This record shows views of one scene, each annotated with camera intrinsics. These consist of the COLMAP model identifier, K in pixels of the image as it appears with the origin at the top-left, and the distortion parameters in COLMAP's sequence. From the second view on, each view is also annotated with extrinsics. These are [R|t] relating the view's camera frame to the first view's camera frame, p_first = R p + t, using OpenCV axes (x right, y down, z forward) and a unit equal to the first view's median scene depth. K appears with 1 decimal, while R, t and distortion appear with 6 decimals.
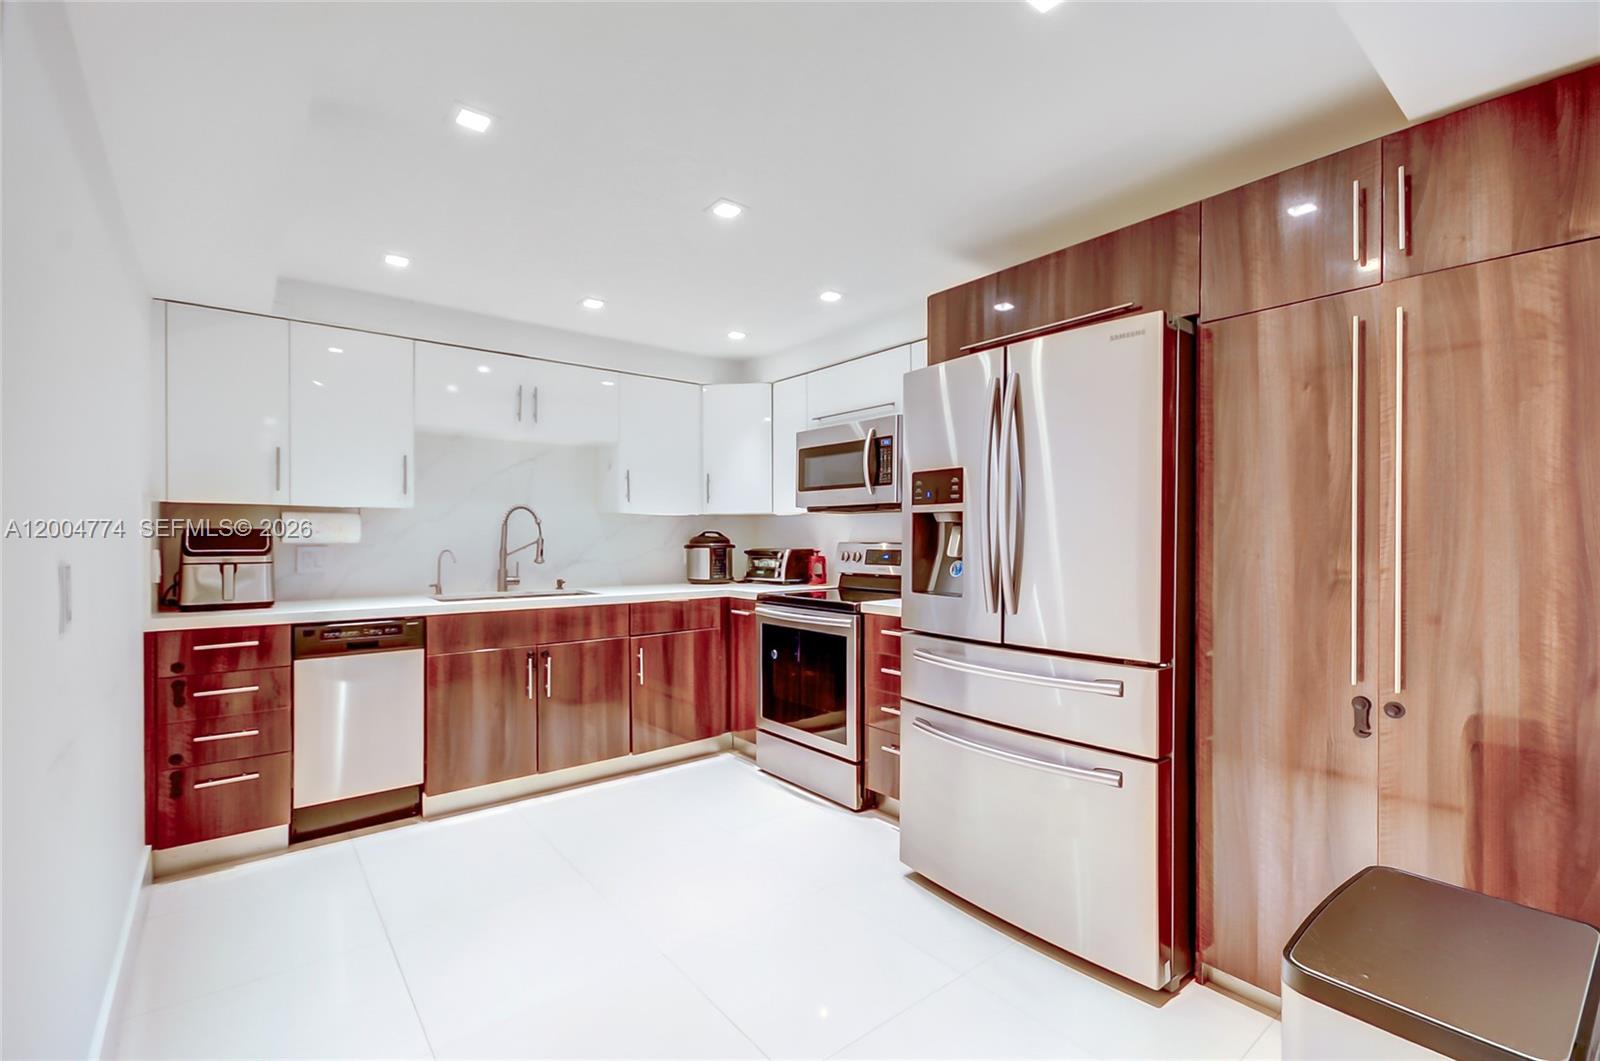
lens RADIAL K [[702.2, 0, 796.4], [0, 702.2, 536.6], [0, 0, 1]] dist [0.011006, -0.007018]
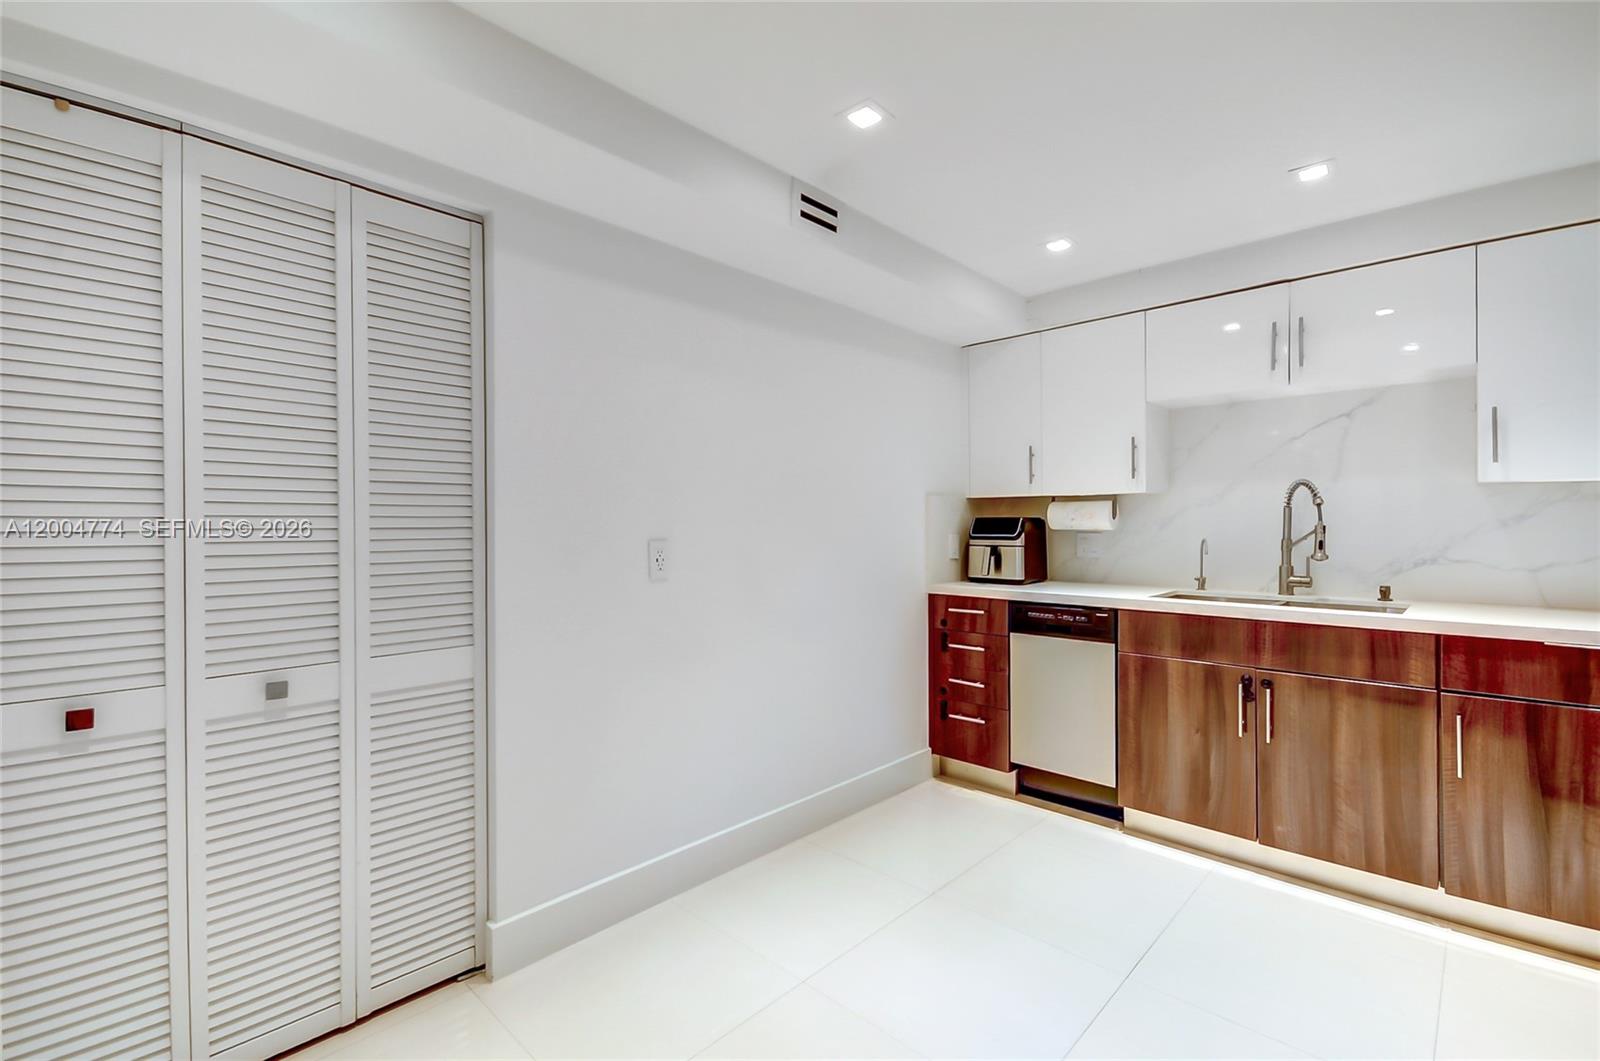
lens RADIAL K [[702.2, 0, 800.9], [0, 702.2, 528.8], [0, 0, 1]] dist [0.011006, -0.007018]
pose [[0.130614, 0.002335, -0.991431, 0.347334], [0.000949, 0.999996, 0.002480, 0.004695], [0.991433, -0.001264, 0.130611, 0.481226]]
